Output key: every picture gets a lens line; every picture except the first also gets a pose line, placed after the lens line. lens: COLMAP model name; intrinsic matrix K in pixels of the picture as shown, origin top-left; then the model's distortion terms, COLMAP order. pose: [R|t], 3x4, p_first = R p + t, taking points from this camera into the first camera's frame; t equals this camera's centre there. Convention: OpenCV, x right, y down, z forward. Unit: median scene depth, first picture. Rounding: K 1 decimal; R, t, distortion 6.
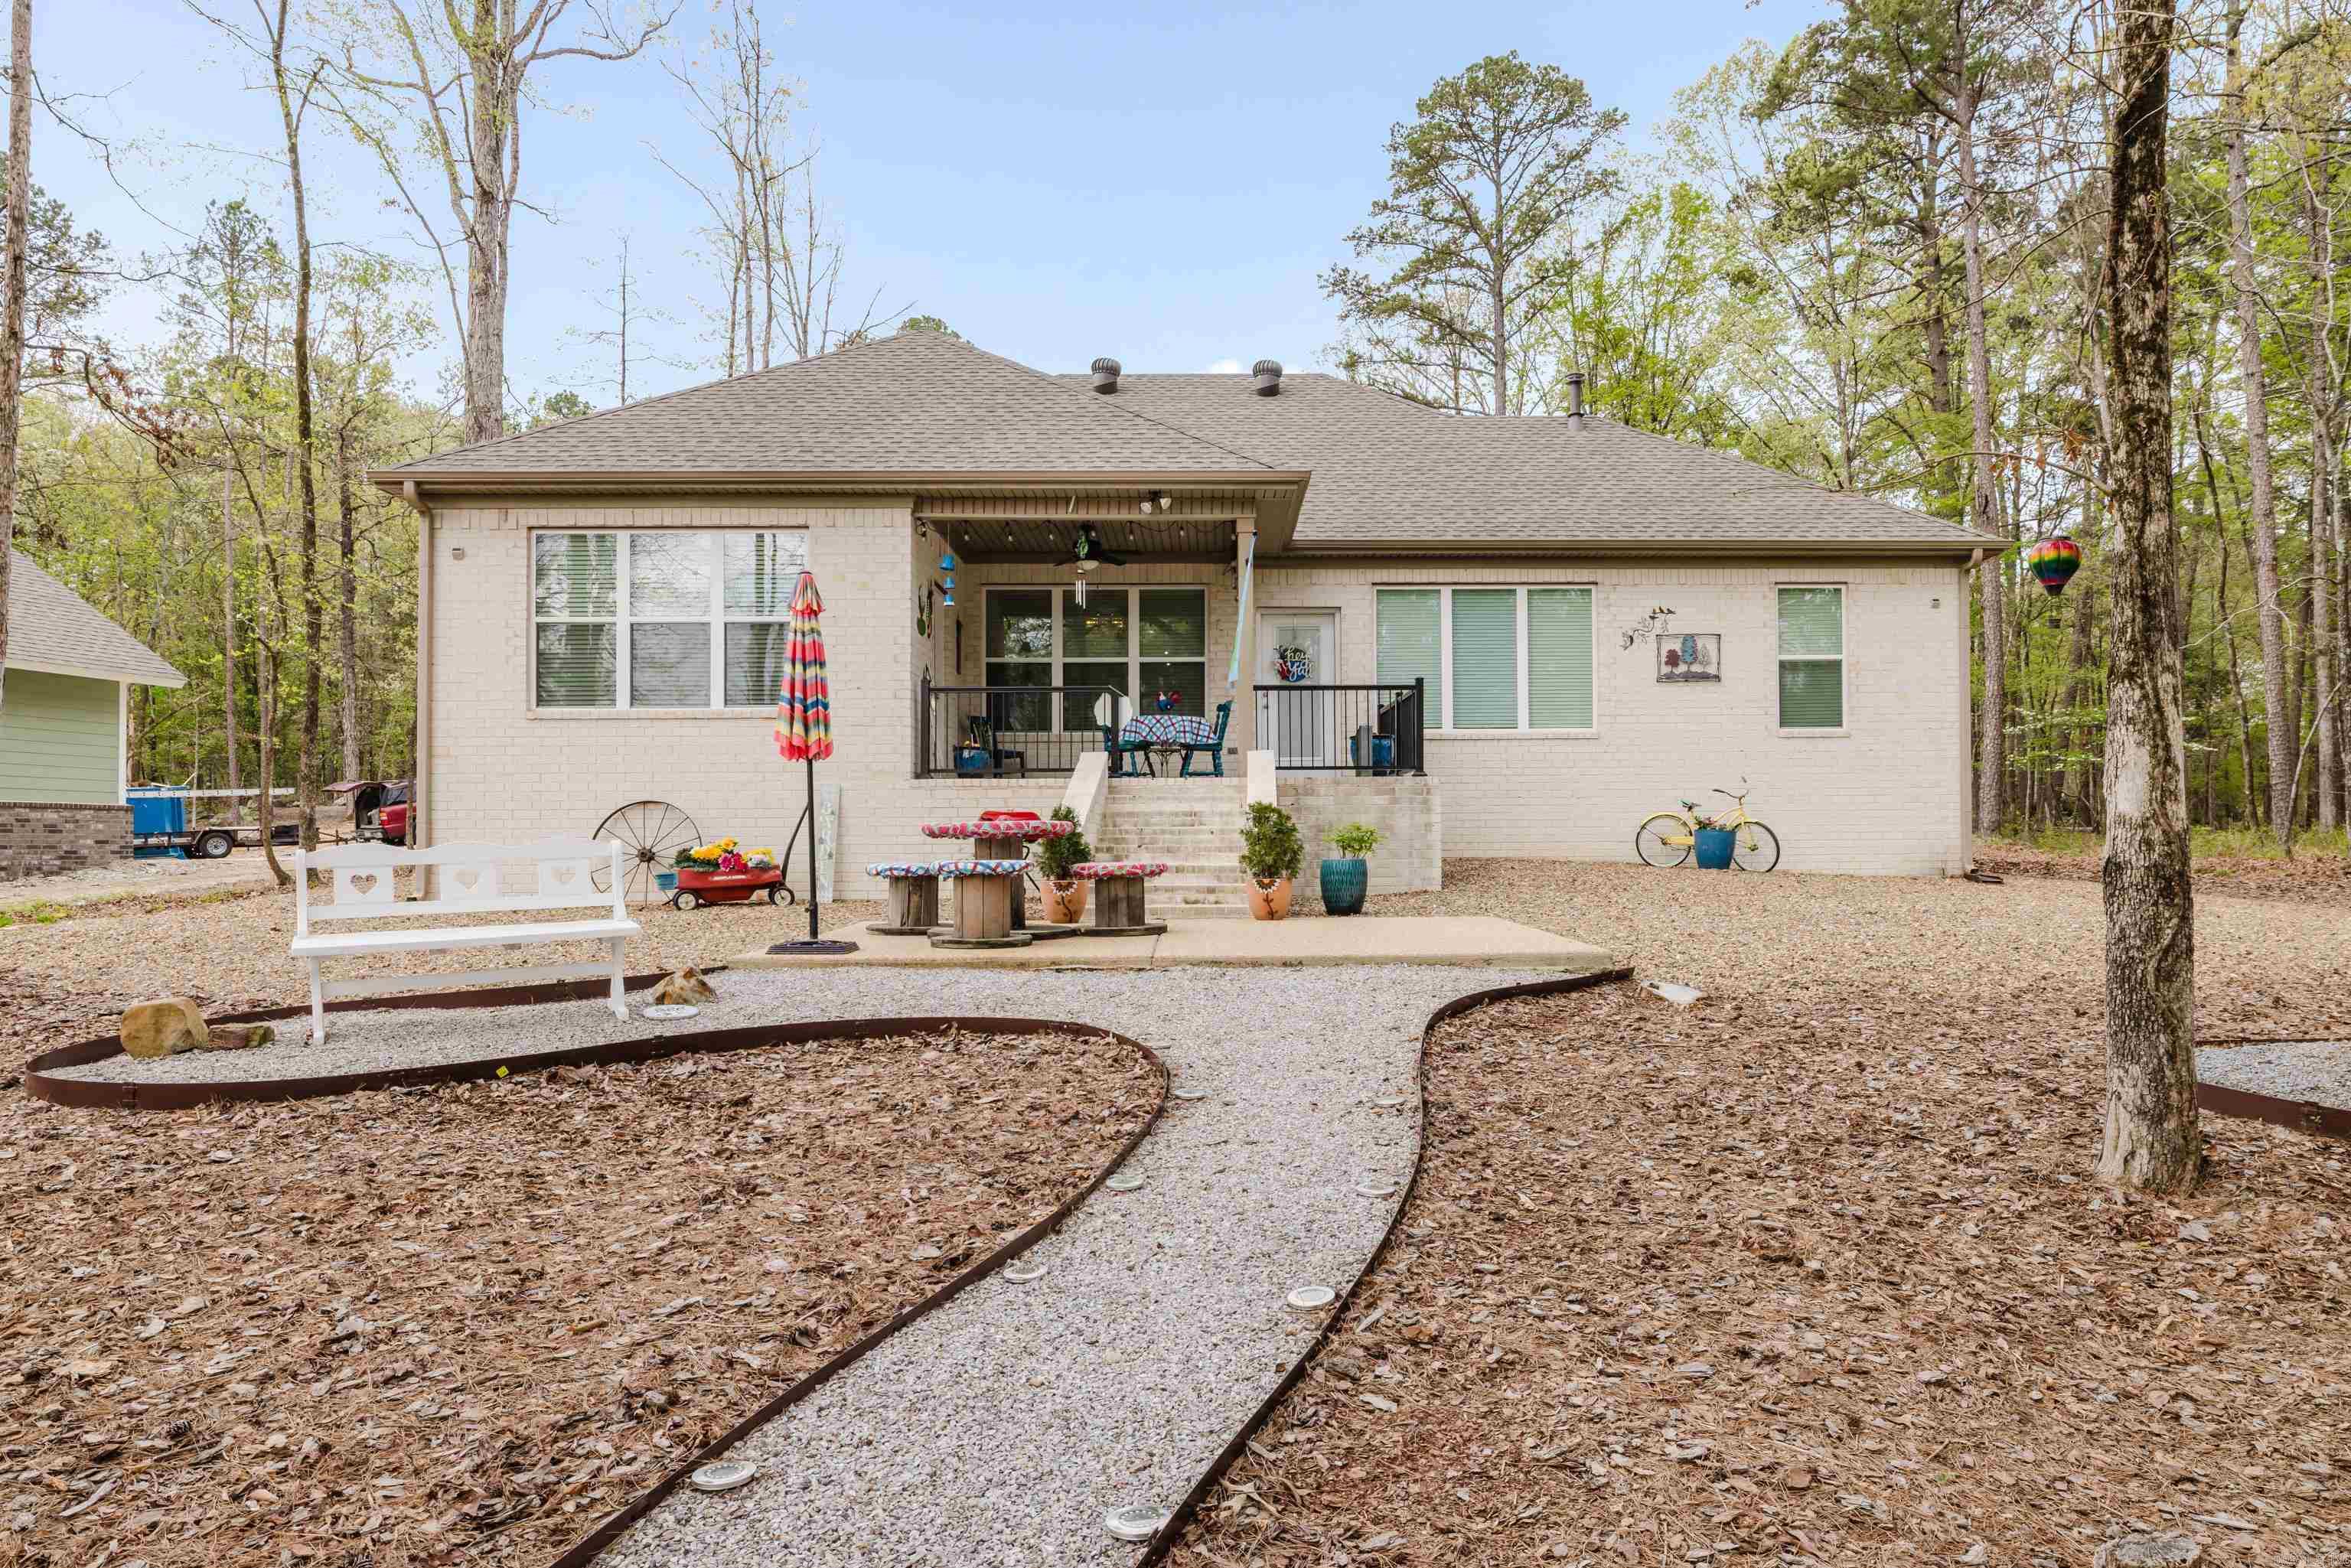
lens RADIAL K [[1467.4, 0, 1176.7], [0, 1467.4, 791.5], [0, 0, 1]] dist [-0.000886, -0.000243]
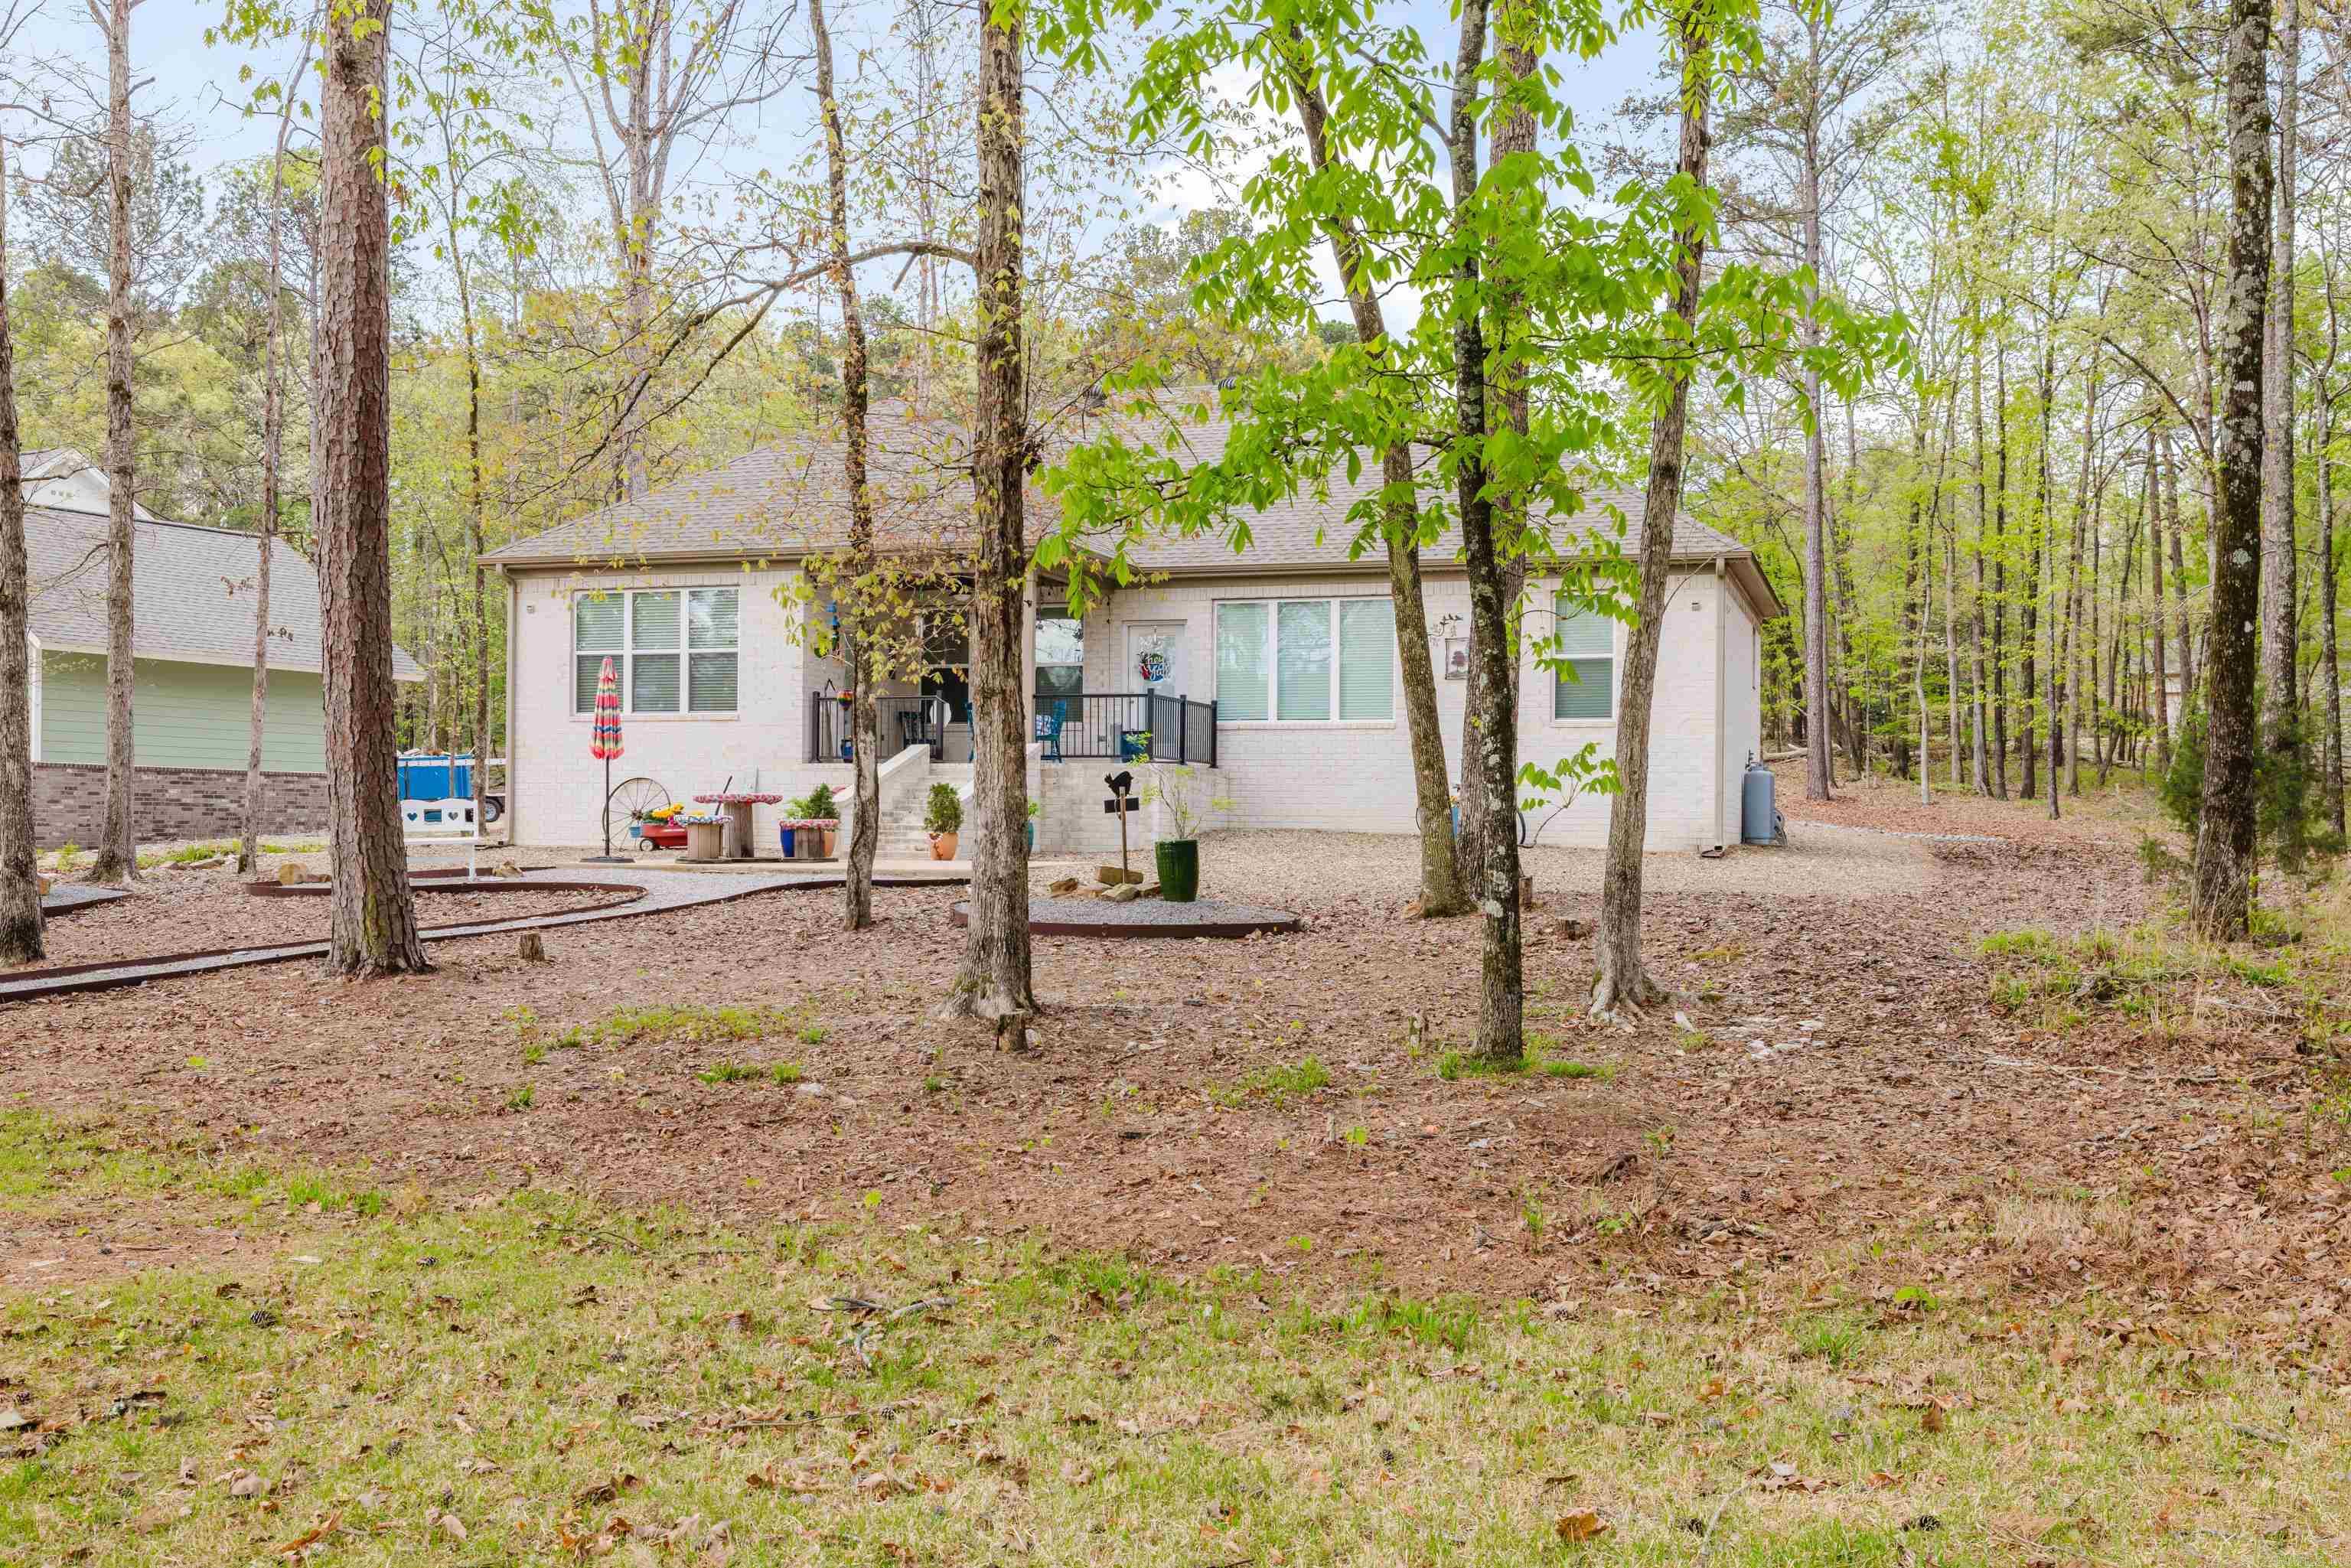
lens RADIAL K [[2443.4, 0, 1174.8], [0, 2443.4, 782.9], [0, 0, 1]] dist [0.004021, 0.000000]
pose [[0.933121, 0.008379, -0.359464, 0.972498], [-0.003230, 0.999883, 0.014921, -0.025409], [0.359547, -0.012762, 0.933040, -1.033616]]
